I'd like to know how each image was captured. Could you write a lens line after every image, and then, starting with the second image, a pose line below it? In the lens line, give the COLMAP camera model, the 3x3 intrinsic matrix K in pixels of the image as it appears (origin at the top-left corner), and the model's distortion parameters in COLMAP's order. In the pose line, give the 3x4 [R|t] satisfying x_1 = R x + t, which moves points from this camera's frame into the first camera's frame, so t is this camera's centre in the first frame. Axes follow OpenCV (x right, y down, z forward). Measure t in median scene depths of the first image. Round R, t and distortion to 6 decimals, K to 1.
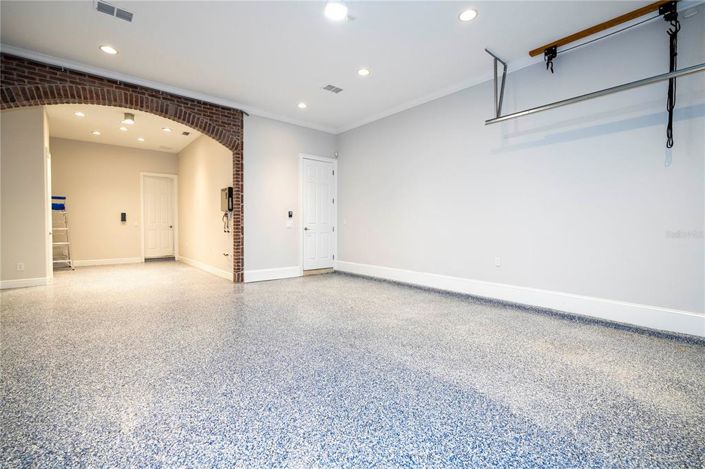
lens RADIAL K [[322.0, 0, 355.7], [0, 322.0, 230.1], [0, 0, 1]] dist [-0.000765, 0.001285]
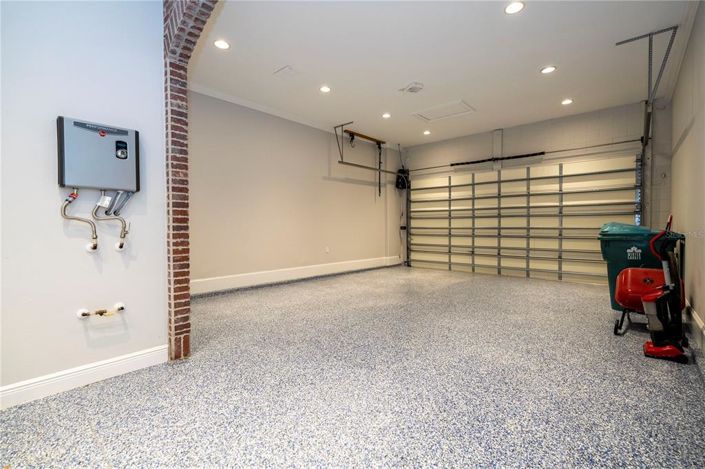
lens RADIAL K [[322.0, 0, 355.3], [0, 322.0, 232.7], [0, 0, 1]] dist [-0.000765, 0.001285]
pose [[-0.148225, -0.028111, 0.988554, -1.734204], [0.017559, 0.999364, 0.031052, -0.044876], [-0.988798, 0.021961, -0.147637, 1.683989]]
